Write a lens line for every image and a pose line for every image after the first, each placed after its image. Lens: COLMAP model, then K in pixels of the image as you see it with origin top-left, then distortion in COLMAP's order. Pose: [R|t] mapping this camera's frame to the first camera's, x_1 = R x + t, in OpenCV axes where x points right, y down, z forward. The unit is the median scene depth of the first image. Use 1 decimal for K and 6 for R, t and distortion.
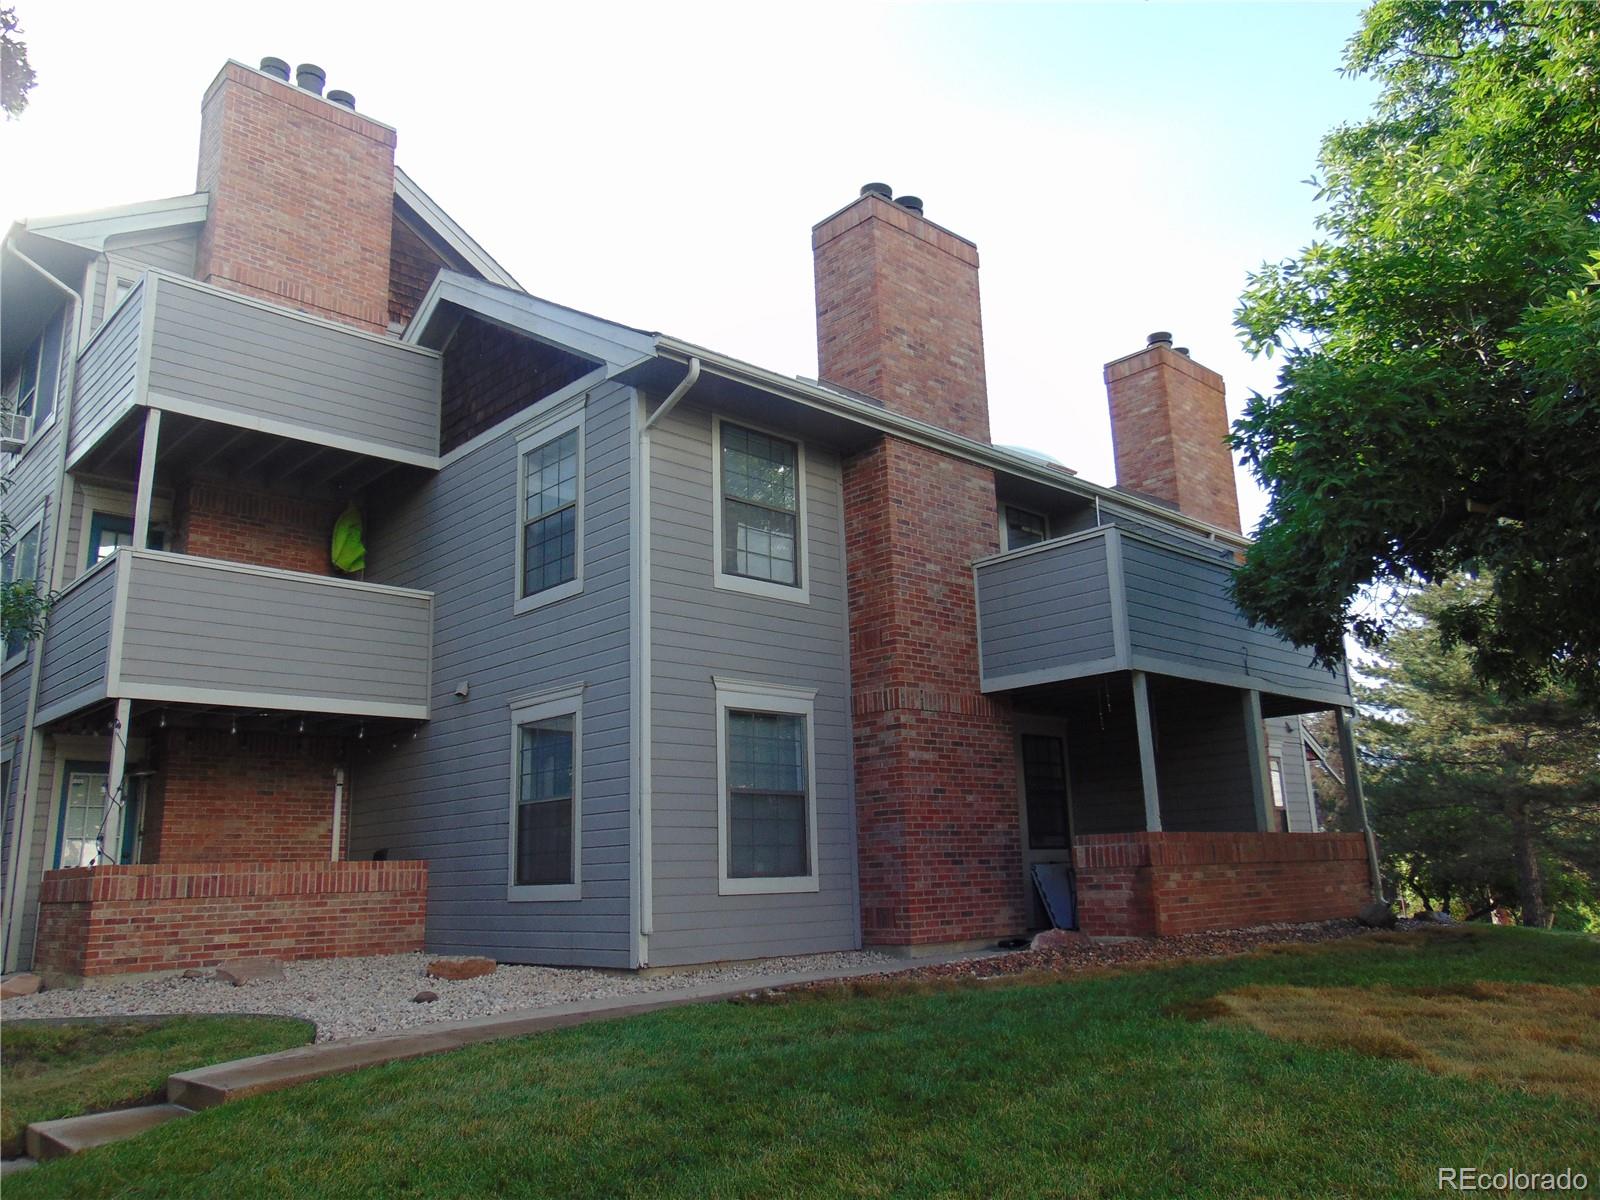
lens RADIAL K [[1211.7, 0, 799.0], [0, 1211.7, 593.4], [0, 0, 1]] dist [-0.038412, 0.097325]
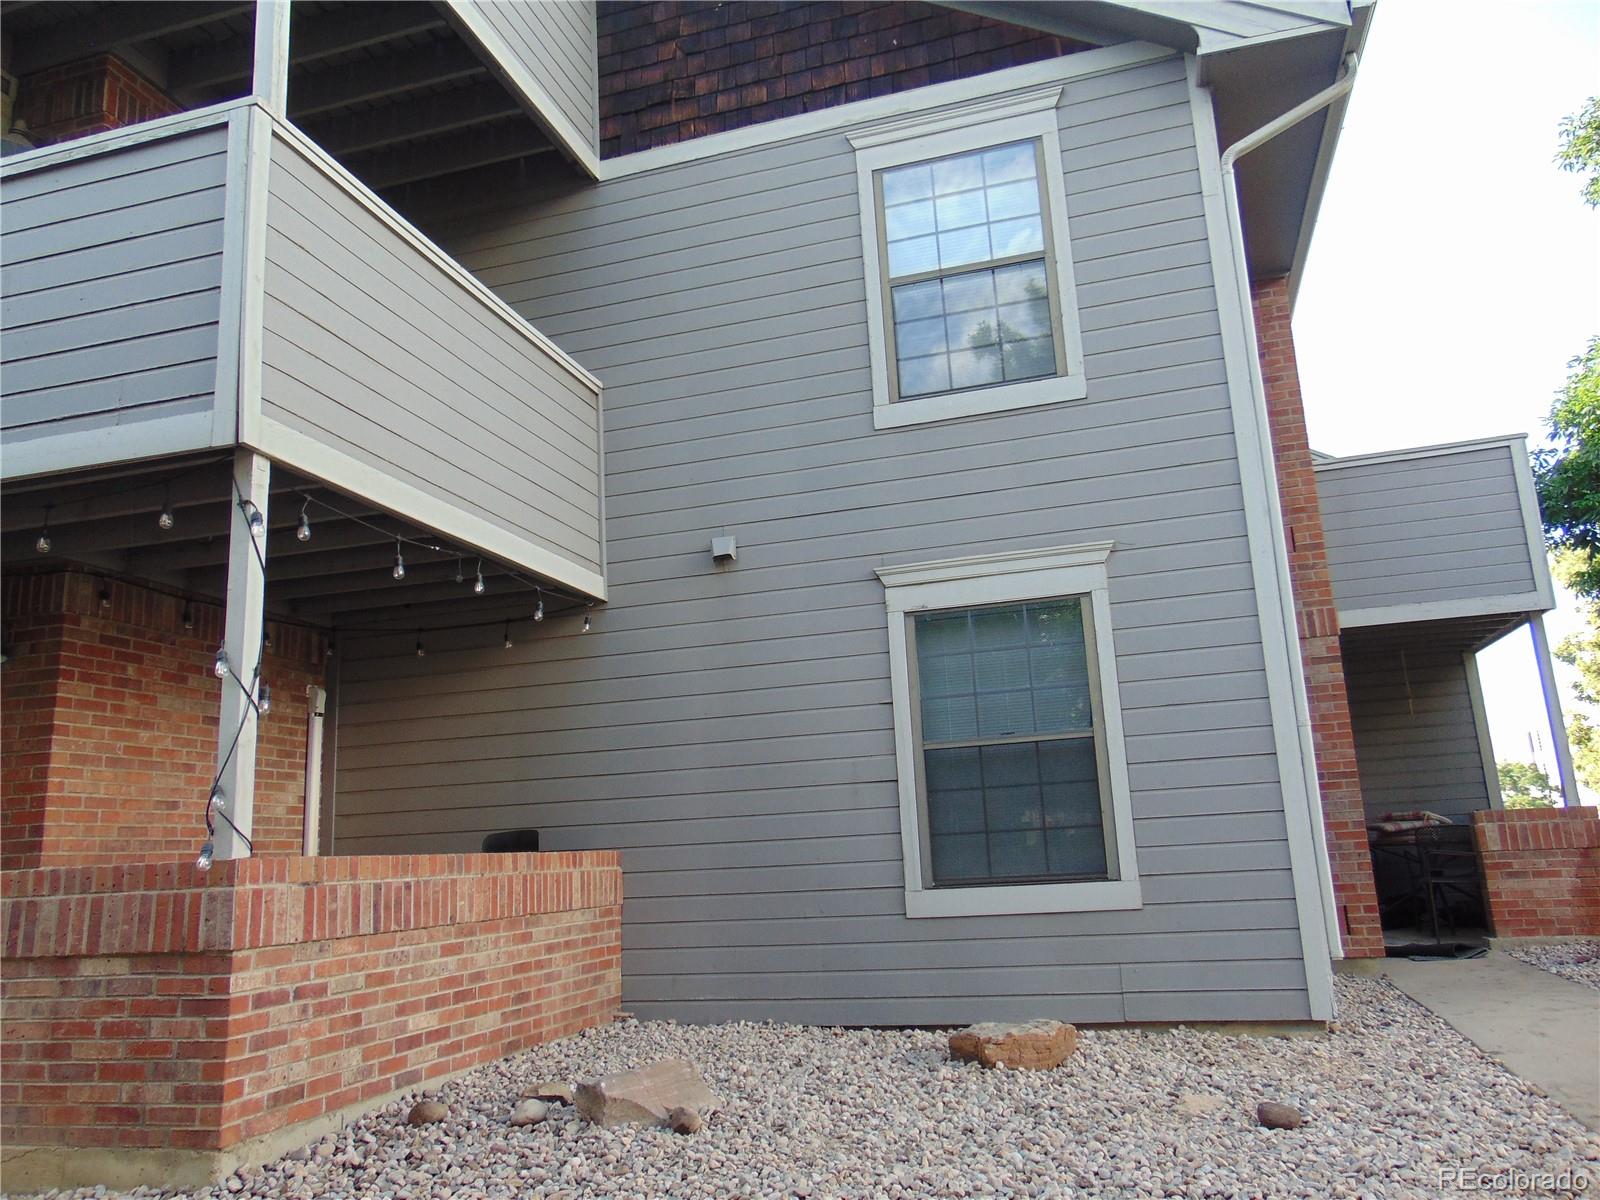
lens RADIAL K [[1211.7, 0, 799.0], [0, 1211.7, 593.4], [0, 0, 1]] dist [-0.038412, 0.097325]
pose [[0.863959, 0.096839, 0.494163, -0.578859], [-0.095100, 0.995053, -0.028730, 0.124158], [-0.494500, -0.022174, 0.868895, 0.532924]]
